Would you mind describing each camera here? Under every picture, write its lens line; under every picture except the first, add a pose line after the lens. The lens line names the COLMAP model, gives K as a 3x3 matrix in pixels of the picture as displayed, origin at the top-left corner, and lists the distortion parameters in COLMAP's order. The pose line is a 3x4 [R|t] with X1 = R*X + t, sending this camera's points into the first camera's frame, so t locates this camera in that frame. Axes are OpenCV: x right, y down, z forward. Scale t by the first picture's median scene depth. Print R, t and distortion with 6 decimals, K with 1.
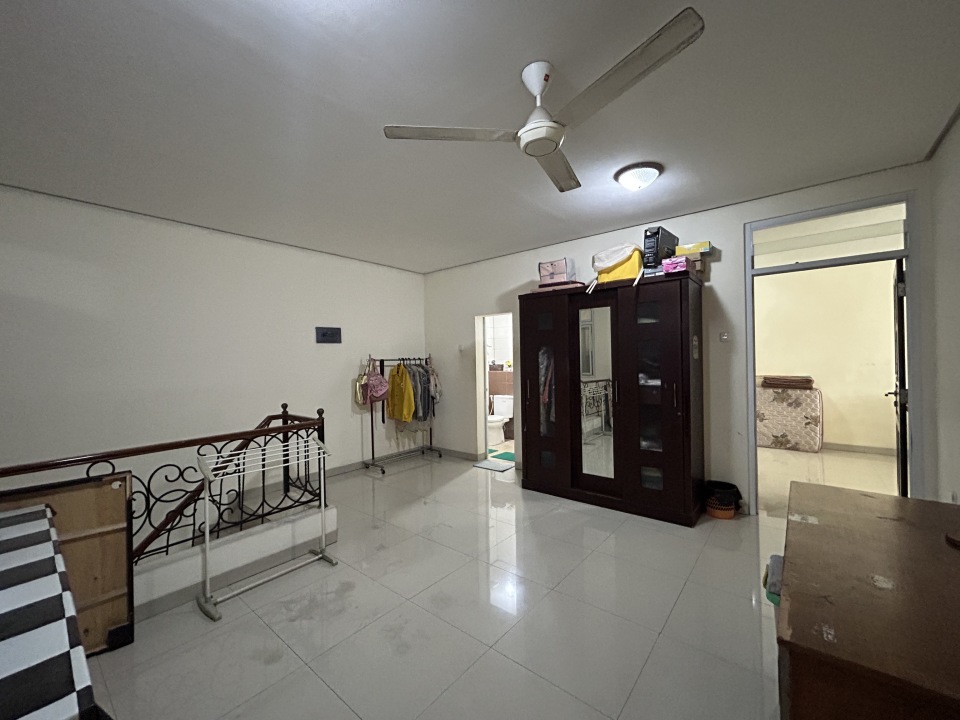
lens RADIAL K [[390.0, 0, 477.4], [0, 390.0, 358.3], [0, 0, 1]] dist [-0.001339, 0.000035]
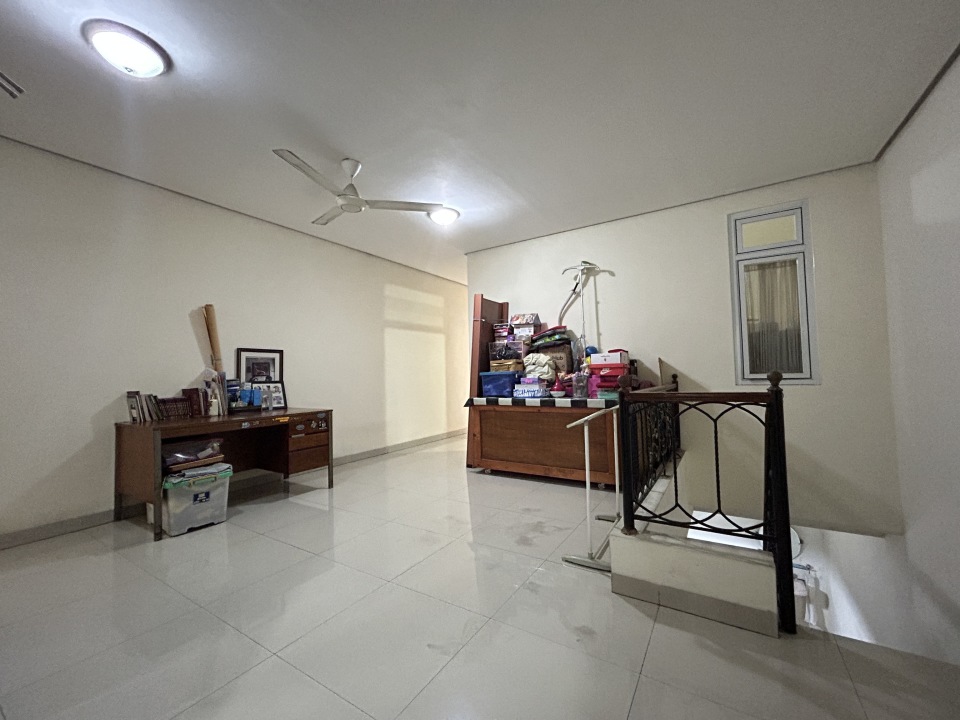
lens RADIAL K [[390.0, 0, 477.4], [0, 390.0, 358.3], [0, 0, 1]] dist [-0.001339, 0.000035]
pose [[-0.990504, 0.039582, -0.131660, -0.070956], [0.044549, 0.998394, -0.035000, 0.101486], [0.130063, -0.040533, -0.990677, 1.482642]]
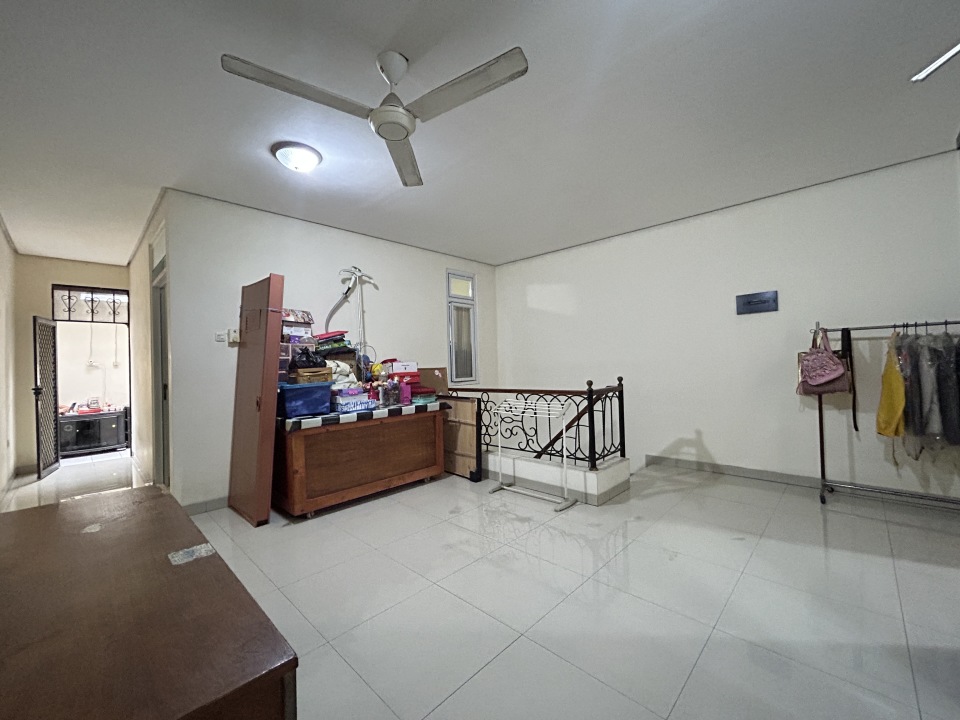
lens RADIAL K [[390.0, 0, 477.4], [0, 390.0, 358.3], [0, 0, 1]] dist [-0.001339, 0.000035]
pose [[-0.068414, 0.011482, -0.997591, 0.665714], [0.028940, 0.999536, 0.009520, 0.043176], [0.997237, -0.028219, -0.068714, 0.701582]]
